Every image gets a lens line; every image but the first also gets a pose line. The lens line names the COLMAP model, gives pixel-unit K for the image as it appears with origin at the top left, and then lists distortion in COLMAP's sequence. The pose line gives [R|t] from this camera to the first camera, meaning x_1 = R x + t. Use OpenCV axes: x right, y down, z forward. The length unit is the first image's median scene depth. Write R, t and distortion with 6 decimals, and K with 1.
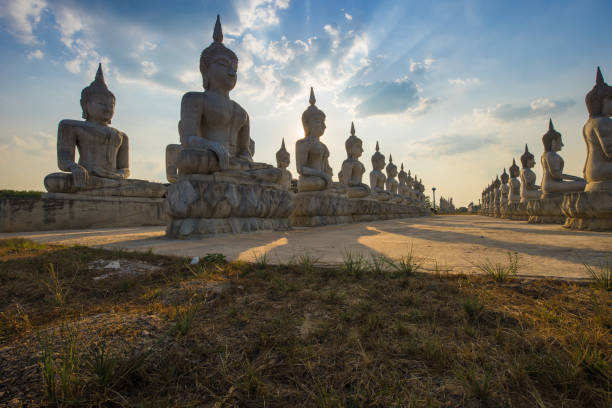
lens RADIAL K [[286.3, 0, 305.6], [0, 286.3, 201.2], [0, 0, 1]] dist [-0.000666, -0.000004]
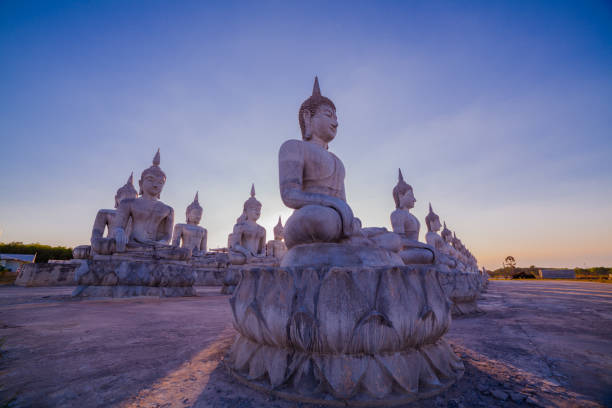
lens RADIAL K [[248.5, 0, 306.0], [0, 248.5, 204.0], [0, 0, 1]] dist [-0.094132, 0.031040]
pose [[0.989269, -0.017566, -0.145045, 0.711347], [-0.017478, 0.971388, -0.236853, -0.064382], [0.145056, 0.236847, 0.960657, -0.081190]]
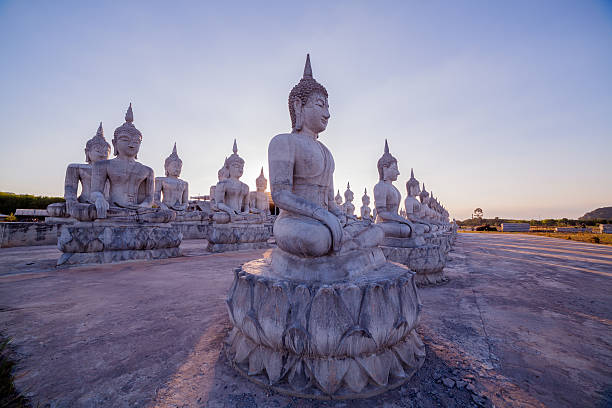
lens RADIAL K [[248.5, 0, 306.0], [0, 248.5, 204.0], [0, 0, 1]] dist [-0.094132, 0.031040]
pose [[0.997172, 0.025422, -0.070728, 0.698769], [-0.027408, 0.999253, -0.027250, -0.148290], [0.069983, 0.029111, 0.997123, -0.104472]]
